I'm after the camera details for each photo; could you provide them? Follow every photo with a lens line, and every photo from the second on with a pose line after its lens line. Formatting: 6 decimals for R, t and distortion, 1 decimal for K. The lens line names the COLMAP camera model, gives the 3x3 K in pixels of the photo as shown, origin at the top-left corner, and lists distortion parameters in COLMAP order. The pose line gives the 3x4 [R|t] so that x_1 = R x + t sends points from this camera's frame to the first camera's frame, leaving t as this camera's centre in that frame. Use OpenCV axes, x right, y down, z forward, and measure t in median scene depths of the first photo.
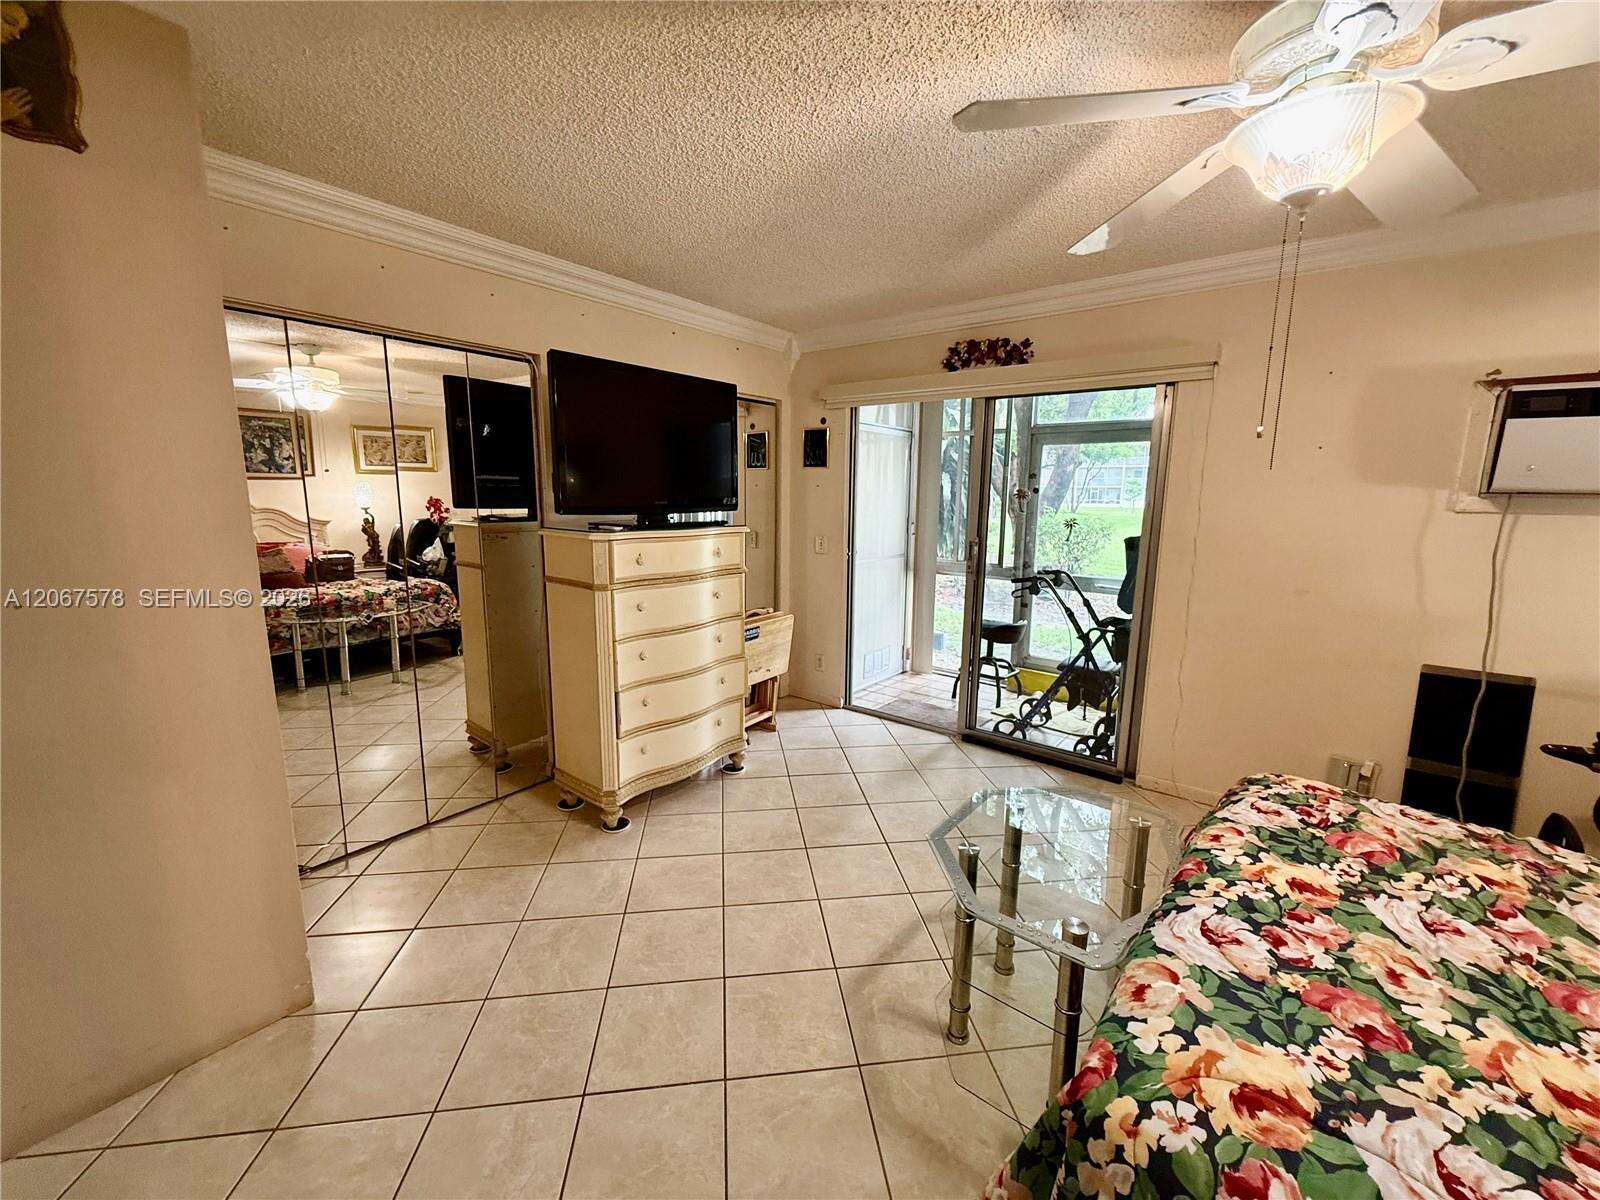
lens RADIAL K [[638.9, 0, 814.0], [0, 638.9, 604.4], [0, 0, 1]] dist [-0.001319, -0.000130]
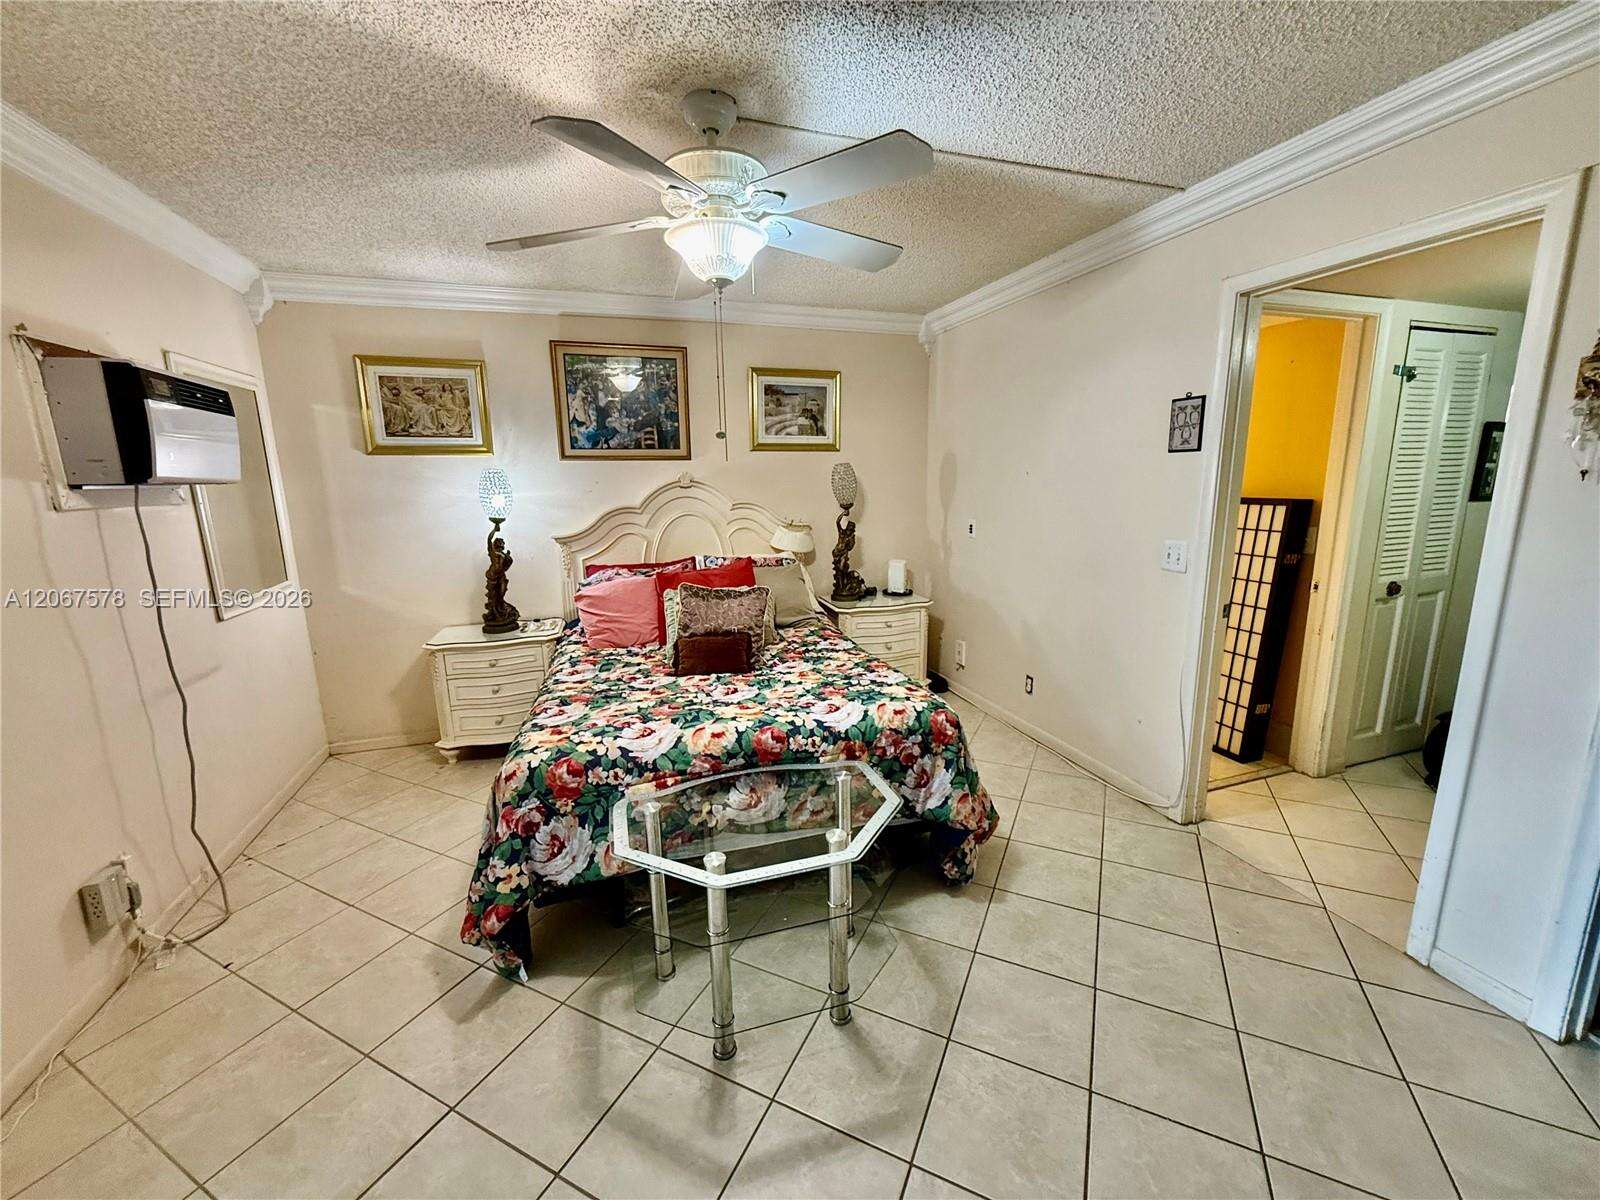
lens RADIAL K [[638.9, 0, 807.4], [0, 638.9, 600.2], [0, 0, 1]] dist [-0.001319, -0.000130]
pose [[-0.840215, -0.095307, 0.533812, -0.203540], [0.108054, 0.935263, 0.337057, -0.308979], [-0.531379, 0.340881, -0.775524, 1.733881]]
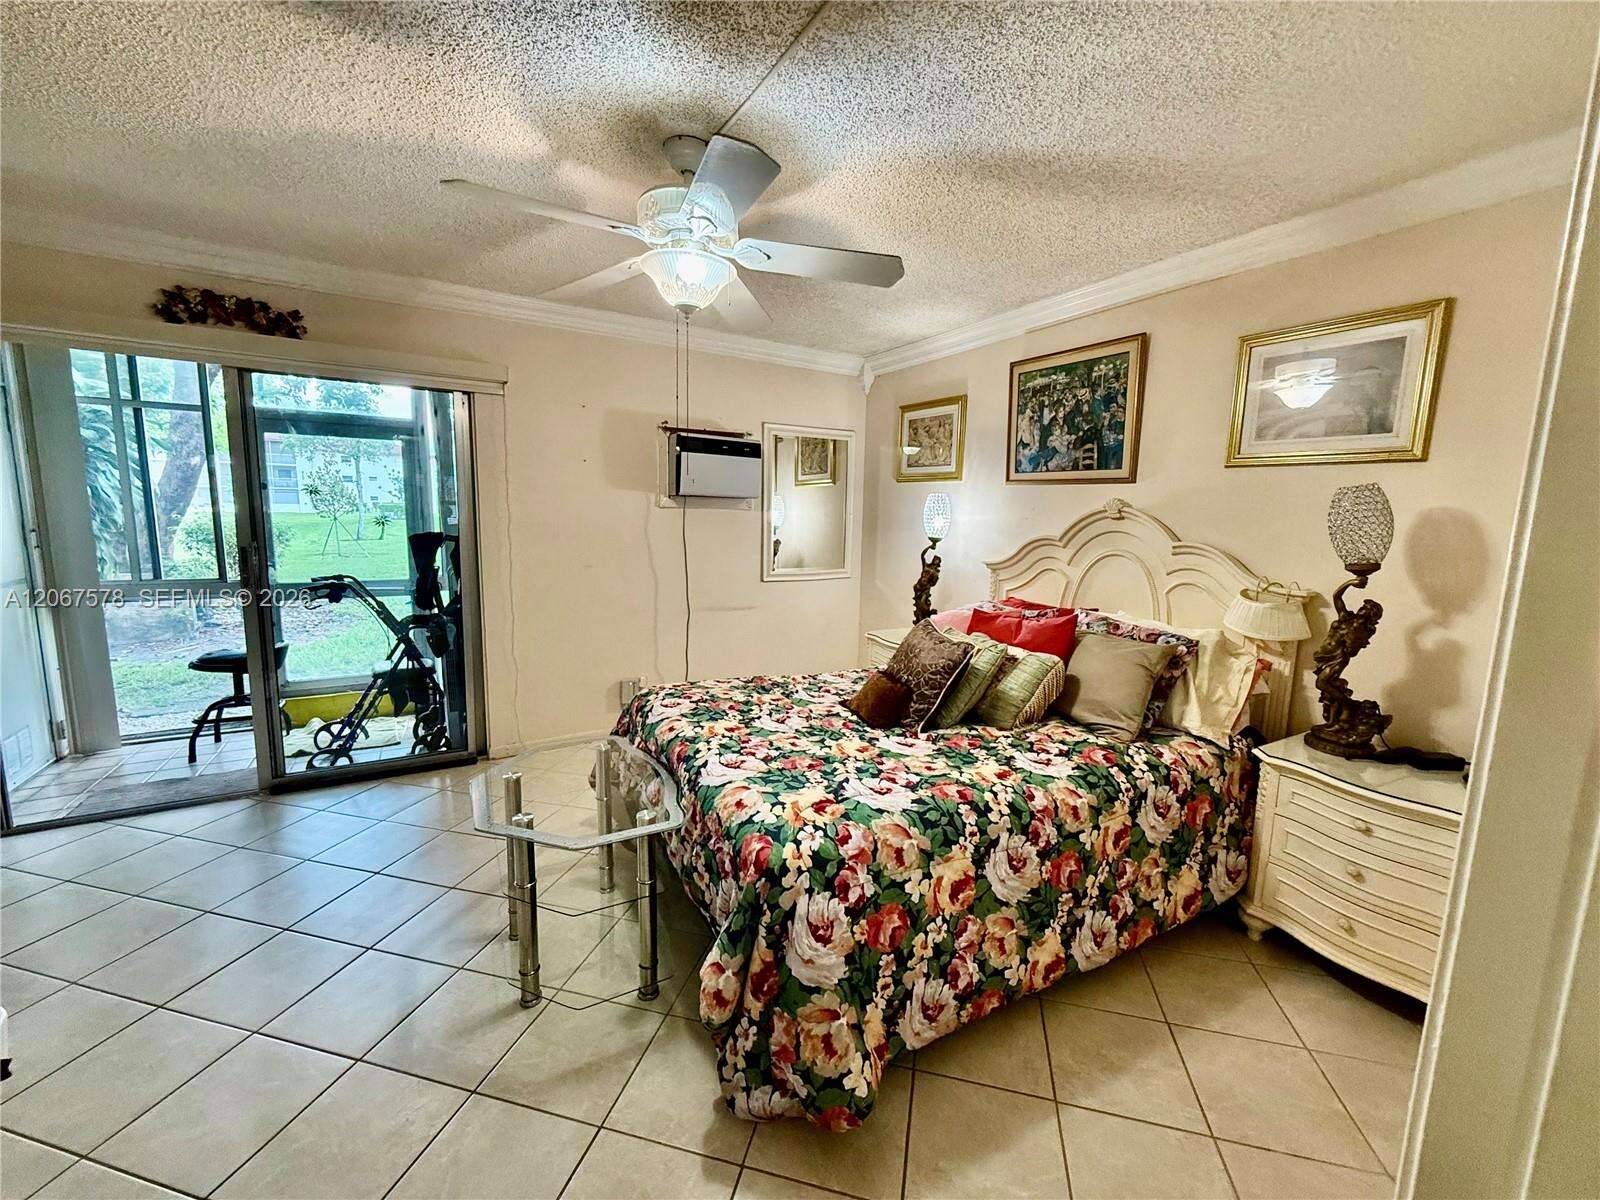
lens RADIAL K [[638.9, 0, 802.5], [0, 638.9, 595.9], [0, 0, 1]] dist [-0.001319, -0.000130]
pose [[0.359034, -0.123524, 0.925114, -0.528121], [0.143081, 0.986771, 0.076227, 0.003753], [-0.922292, 0.104999, 0.371958, 0.147092]]
